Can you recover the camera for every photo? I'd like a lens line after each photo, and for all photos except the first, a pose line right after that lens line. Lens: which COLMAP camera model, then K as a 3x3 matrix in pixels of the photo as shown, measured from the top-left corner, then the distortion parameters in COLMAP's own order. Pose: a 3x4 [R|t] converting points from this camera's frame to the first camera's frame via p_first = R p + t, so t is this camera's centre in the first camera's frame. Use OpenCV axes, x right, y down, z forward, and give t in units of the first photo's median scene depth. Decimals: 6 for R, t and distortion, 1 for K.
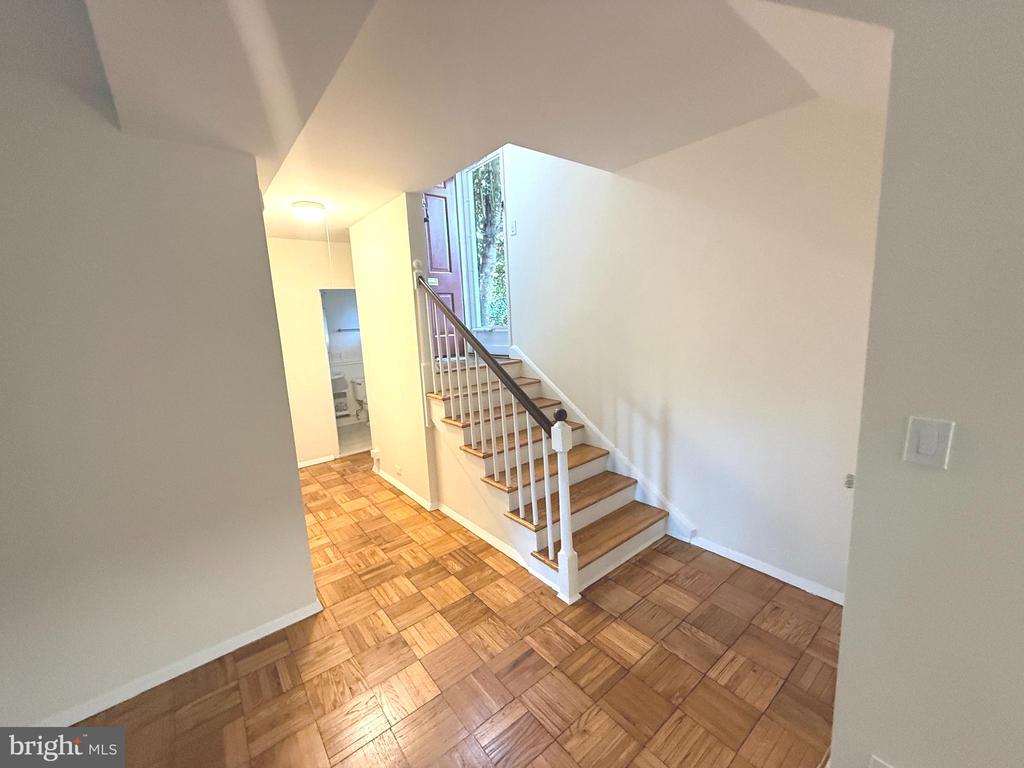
lens RADIAL K [[410.9, 0, 512.3], [0, 410.9, 385.7], [0, 0, 1]] dist [-0.000893, -0.000186]
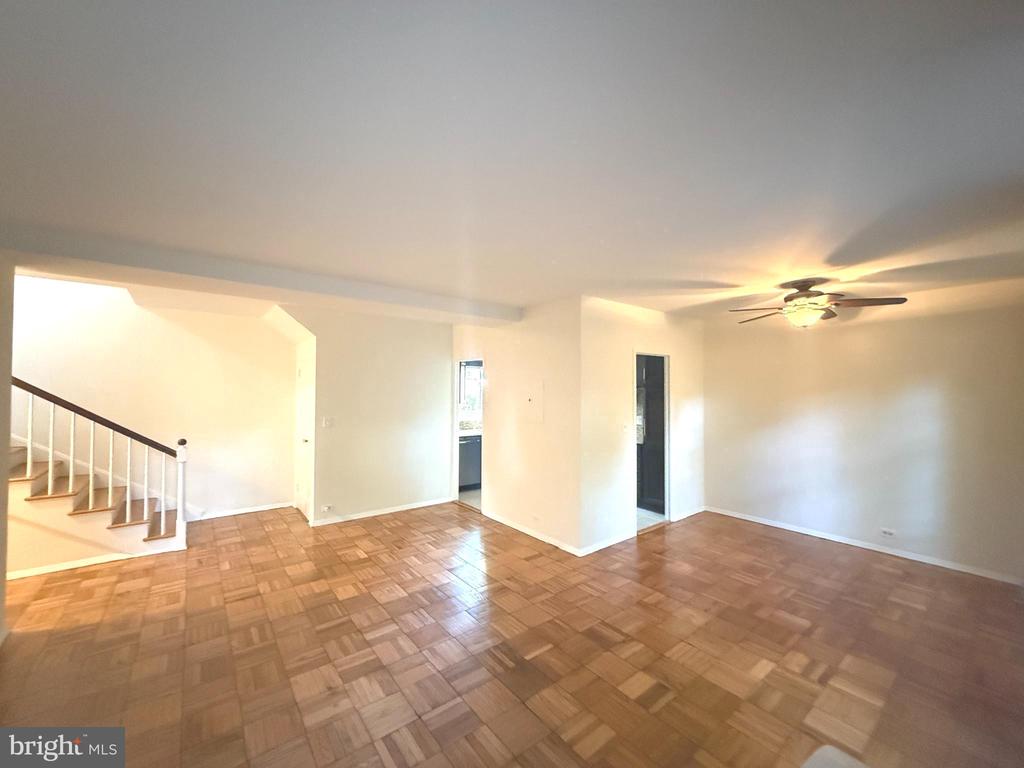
lens RADIAL K [[410.9, 0, 507.8], [0, 410.9, 389.5], [0, 0, 1]] dist [-0.000893, -0.000186]
pose [[0.009538, 0.060584, 0.998118, -1.772342], [0.152800, 0.986352, -0.061330, 0.170089], [-0.988211, 0.153097, 0.000151, -0.539964]]
